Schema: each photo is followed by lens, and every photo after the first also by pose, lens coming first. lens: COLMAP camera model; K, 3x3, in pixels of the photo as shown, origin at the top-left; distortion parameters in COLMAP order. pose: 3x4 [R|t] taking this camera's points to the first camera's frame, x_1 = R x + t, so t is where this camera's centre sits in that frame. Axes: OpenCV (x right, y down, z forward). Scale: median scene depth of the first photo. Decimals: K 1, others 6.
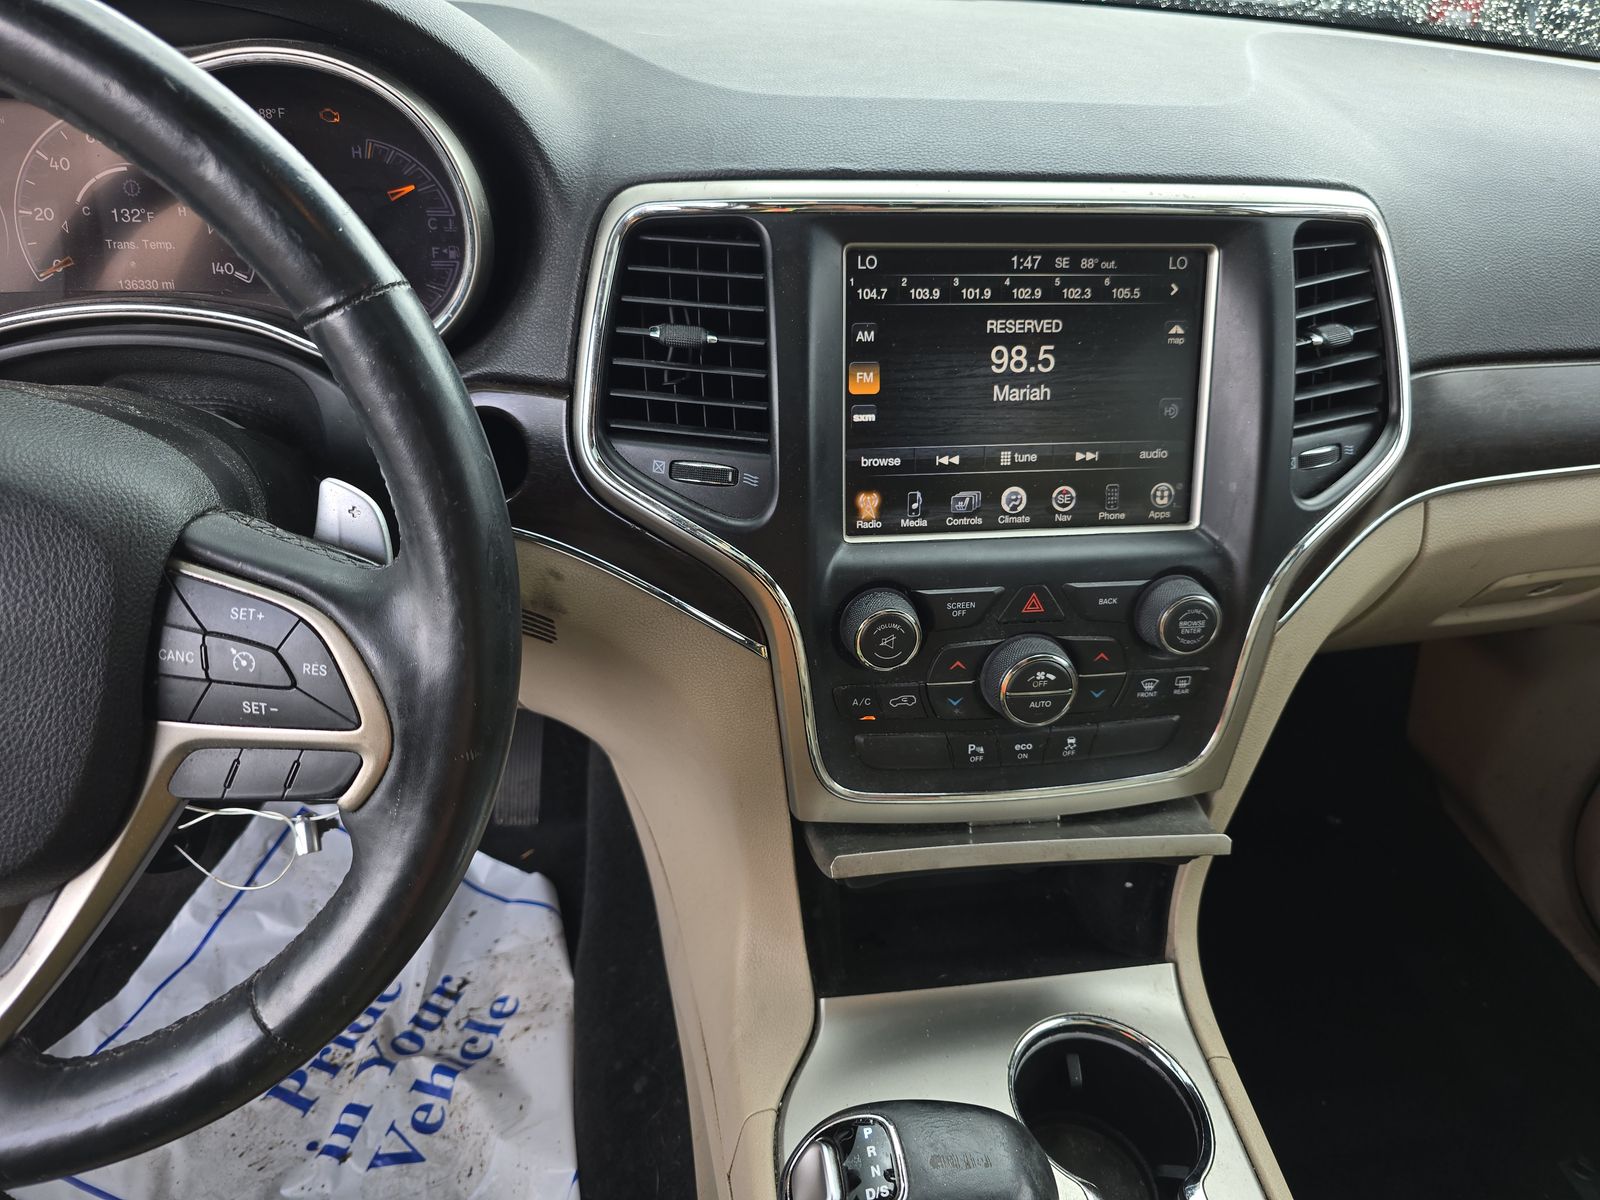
lens RADIAL K [[1063.8, 0, 800.0], [0, 1063.8, 600.0], [0, 0, 1]] dist [-0.003226, -0.003858]
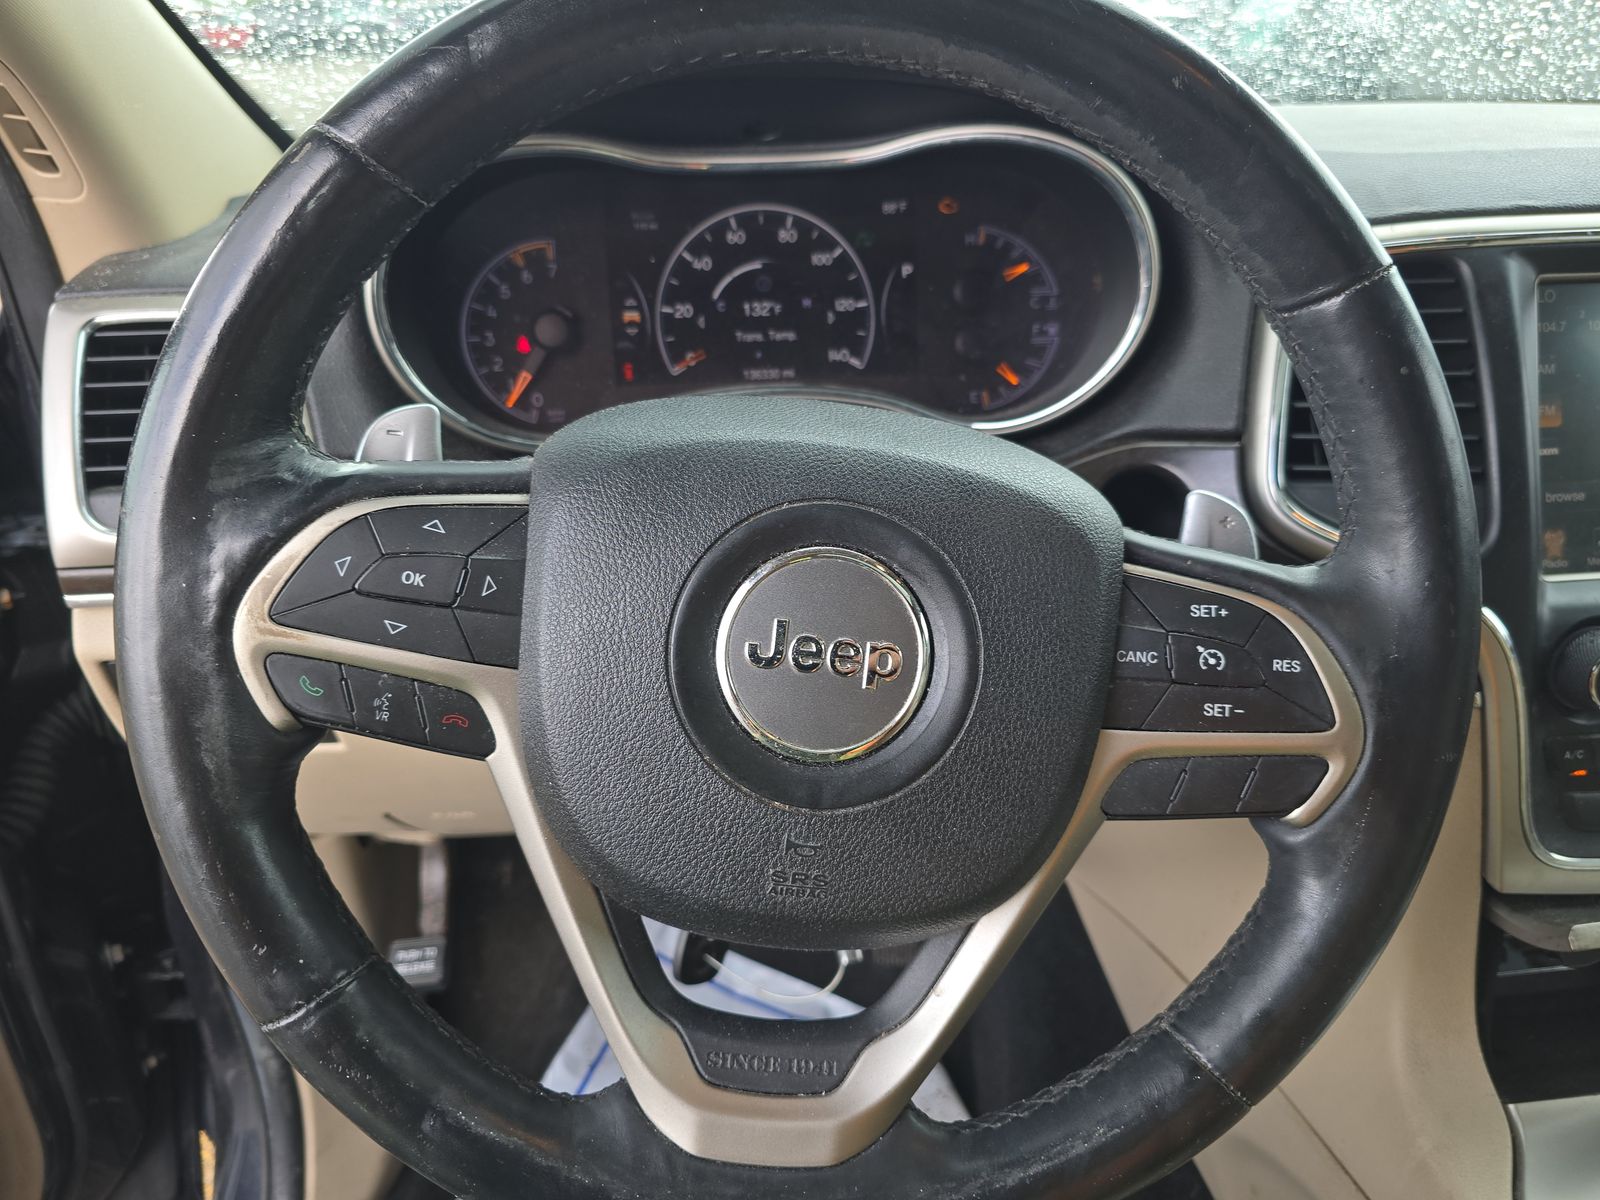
lens RADIAL K [[1063.8, 0, 800.0], [0, 1063.8, 600.0], [0, 0, 1]] dist [-0.003226, -0.003858]
pose [[0.996123, -0.039430, -0.078645, -0.614931], [0.026088, 0.986119, -0.163976, 0.114655], [0.084019, 0.161288, 0.983324, 0.016205]]
